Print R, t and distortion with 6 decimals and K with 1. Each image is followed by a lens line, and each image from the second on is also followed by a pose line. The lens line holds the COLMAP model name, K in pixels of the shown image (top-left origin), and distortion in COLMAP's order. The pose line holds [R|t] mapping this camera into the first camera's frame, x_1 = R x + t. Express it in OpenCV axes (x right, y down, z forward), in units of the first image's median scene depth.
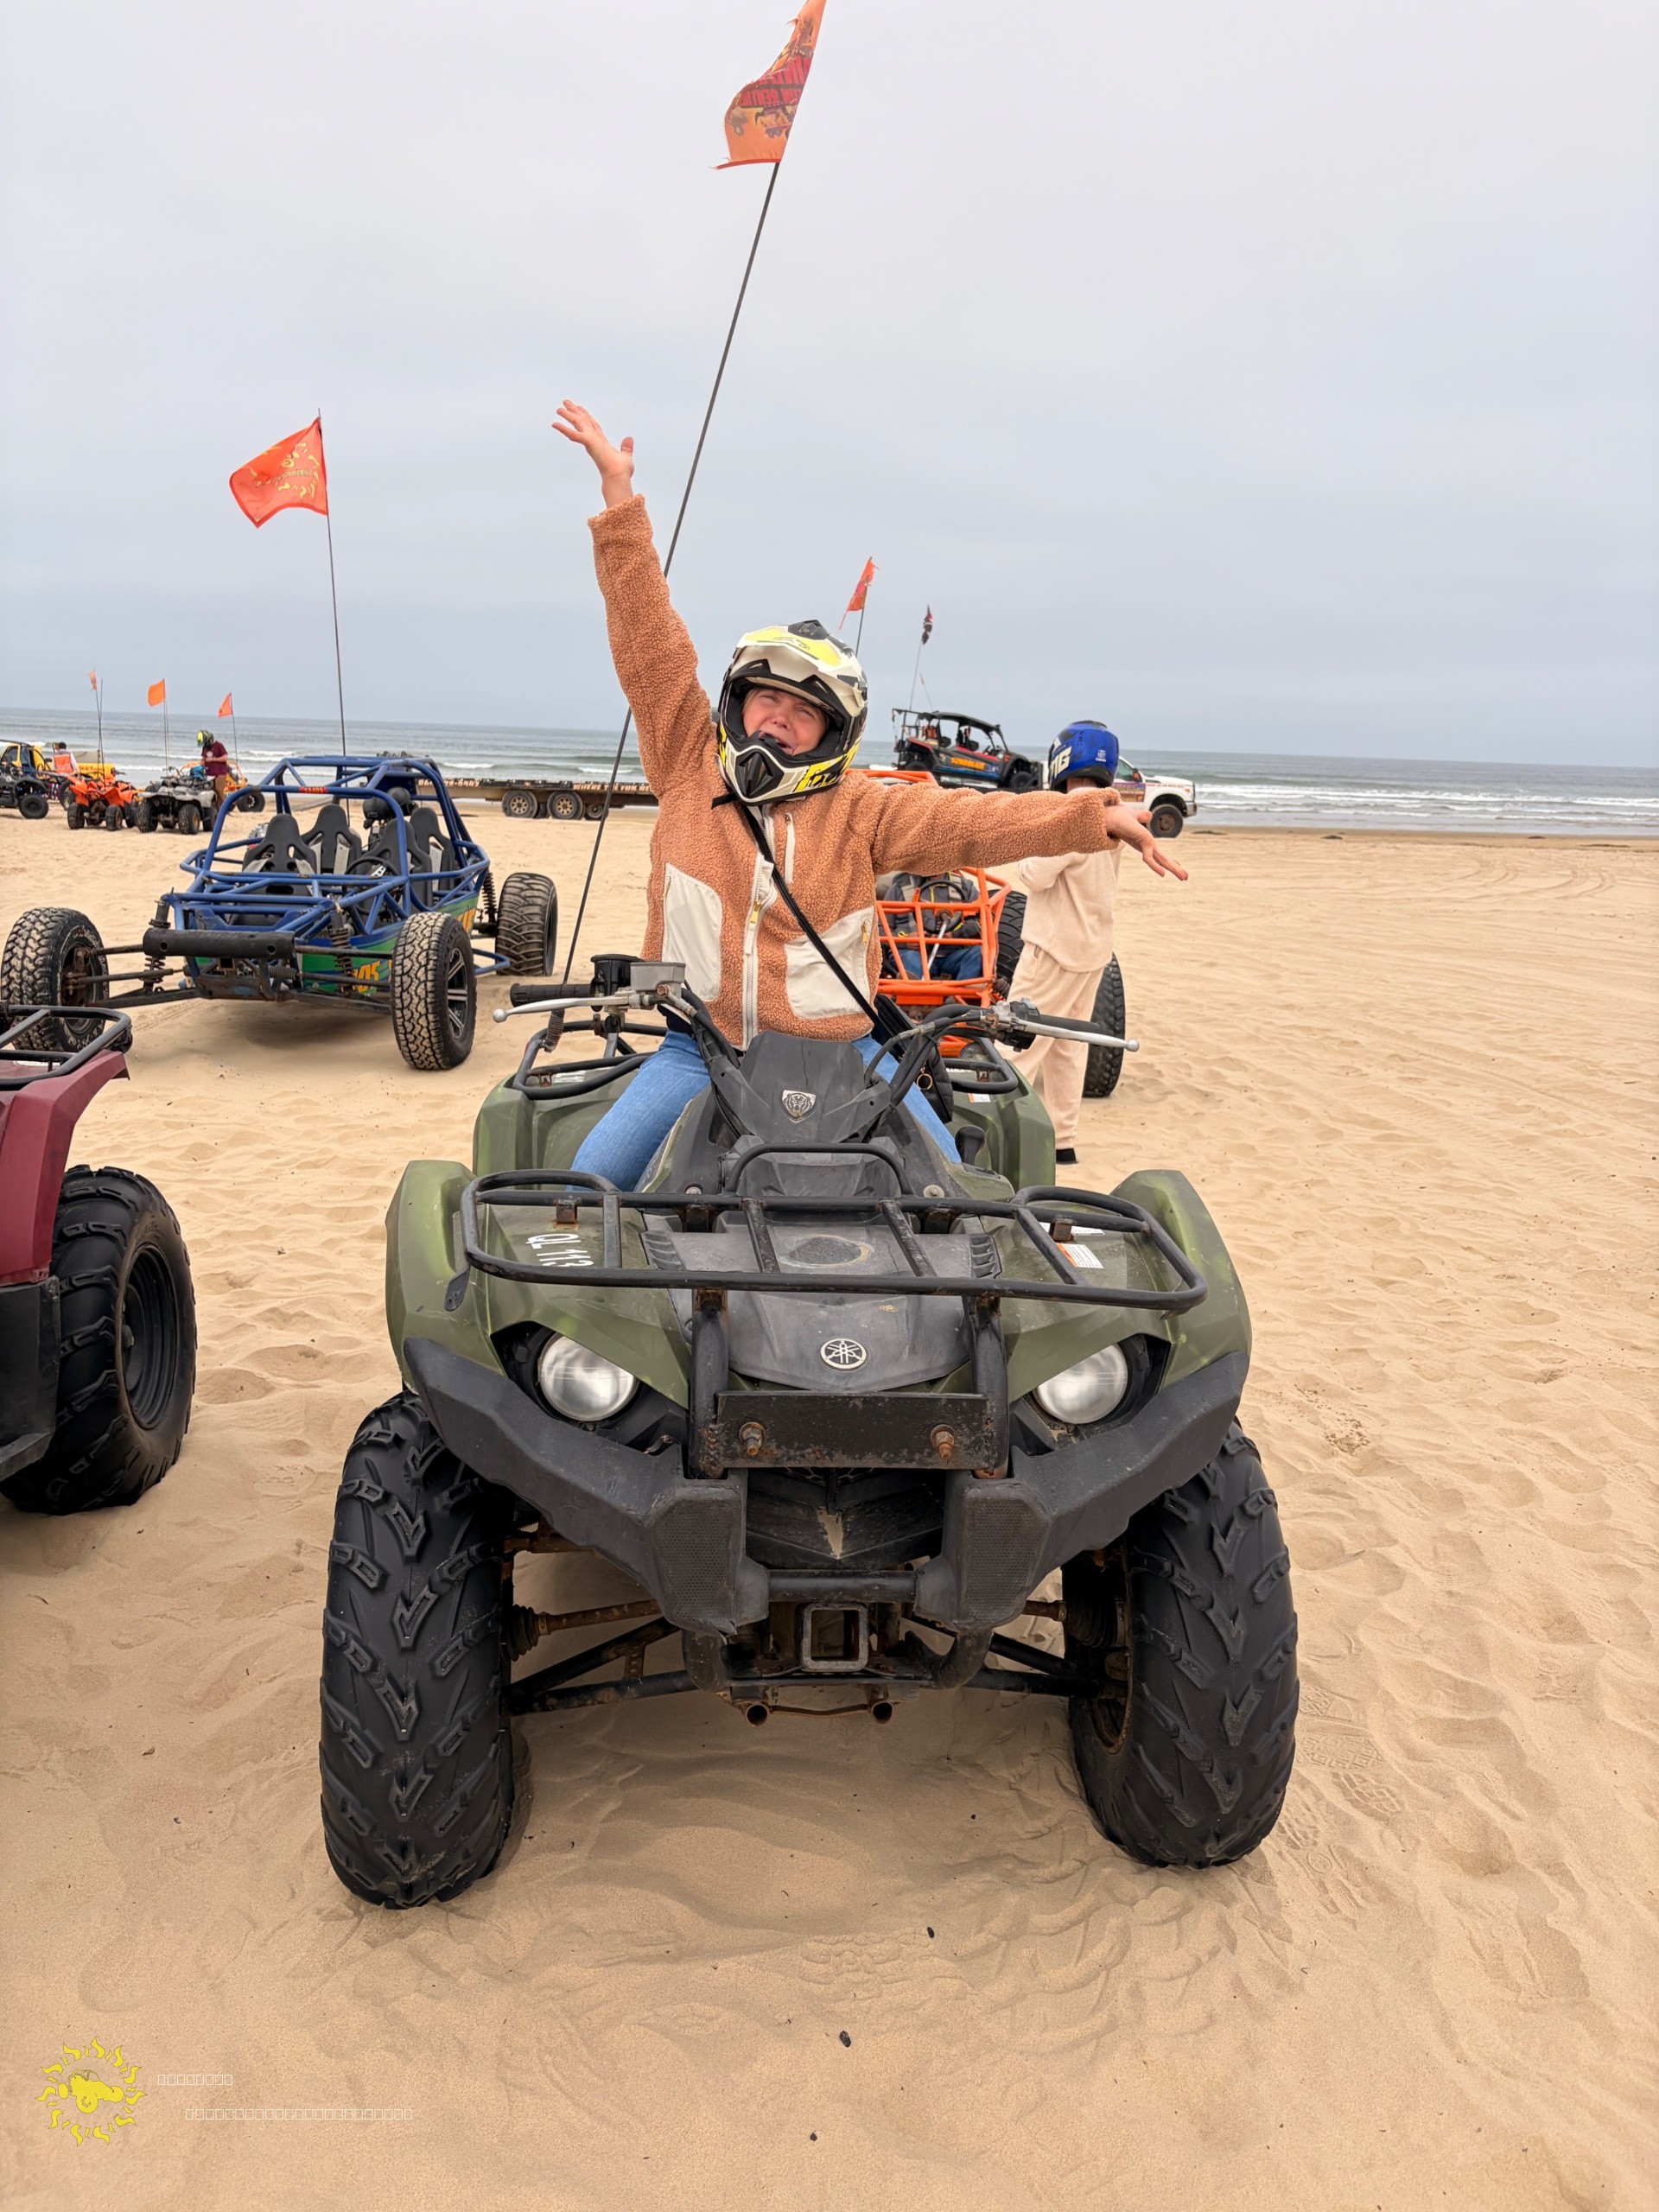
lens RADIAL K [[1695.4, 0, 839.3], [0, 1695.4, 1035.2], [0, 0, 1]] dist [0.023847, -0.002957]
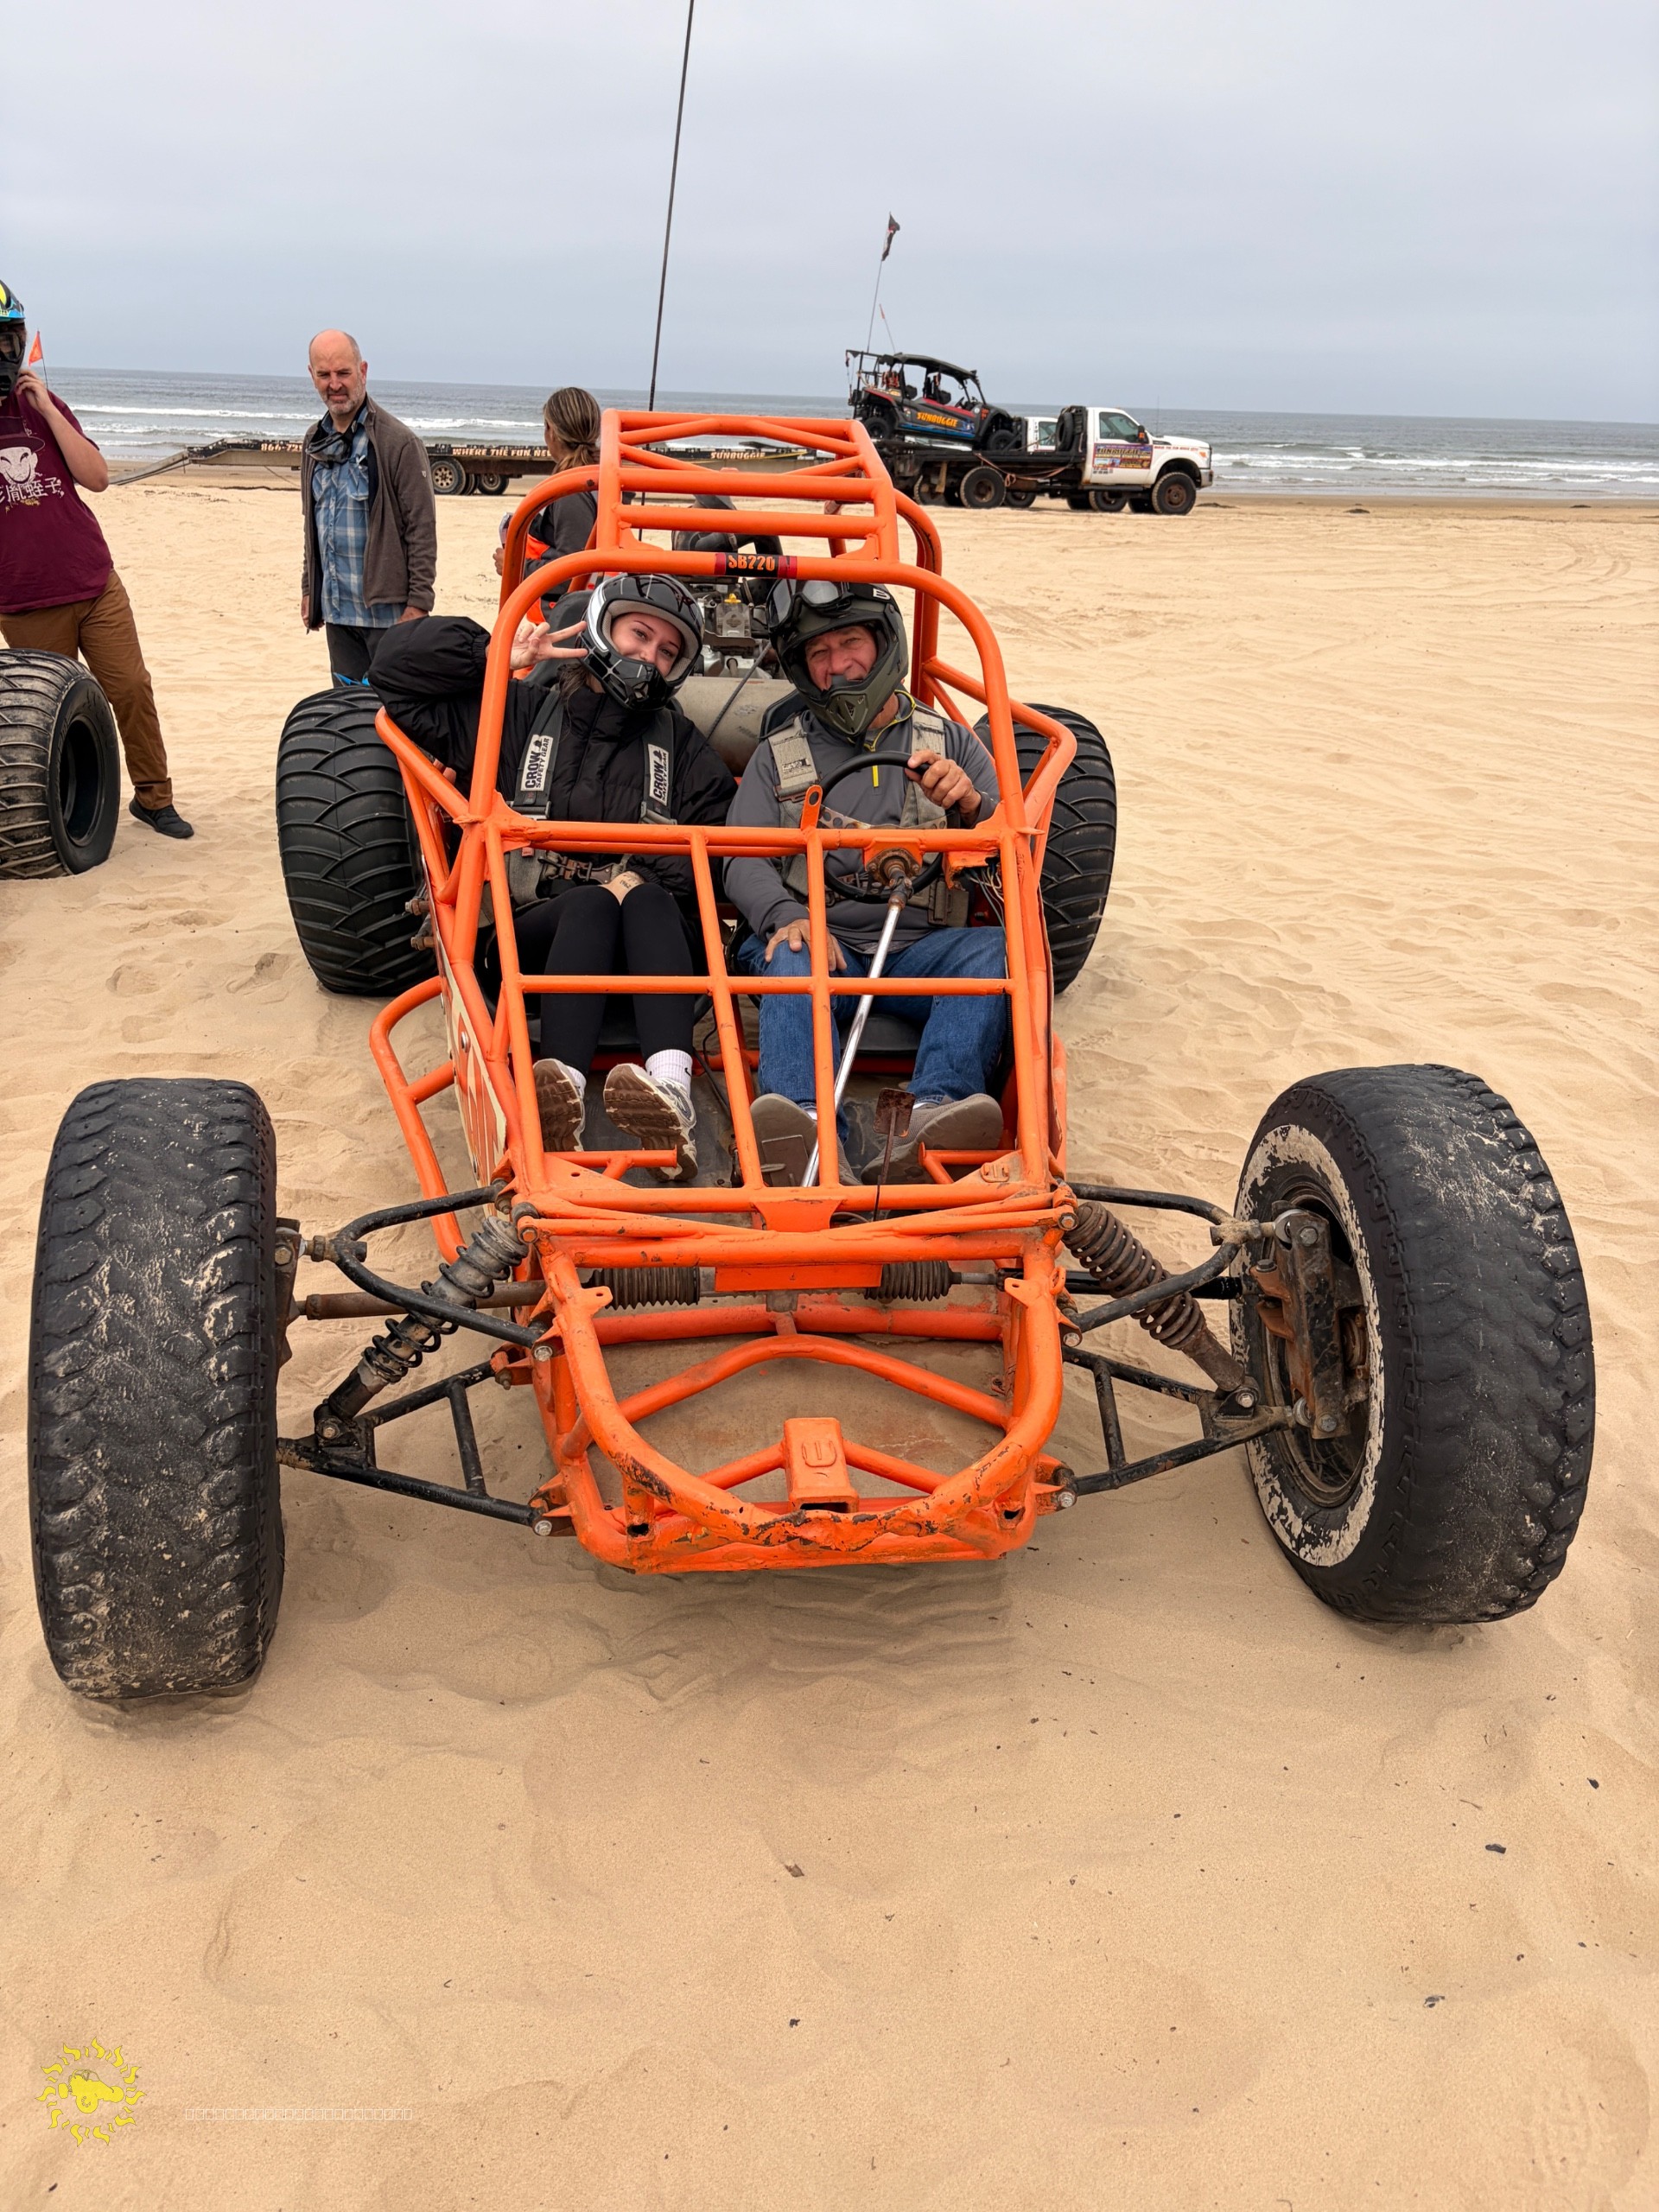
lens RADIAL K [[1695.4, 0, 827.2], [0, 1695.4, 1088.0], [0, 0, 1]] dist [0.023847, -0.002957]
pose [[0.999825, -0.015941, 0.009740, 0.012003], [0.013475, 0.976537, 0.214929, -0.029739], [-0.012938, -0.214760, 0.976581, 0.167512]]
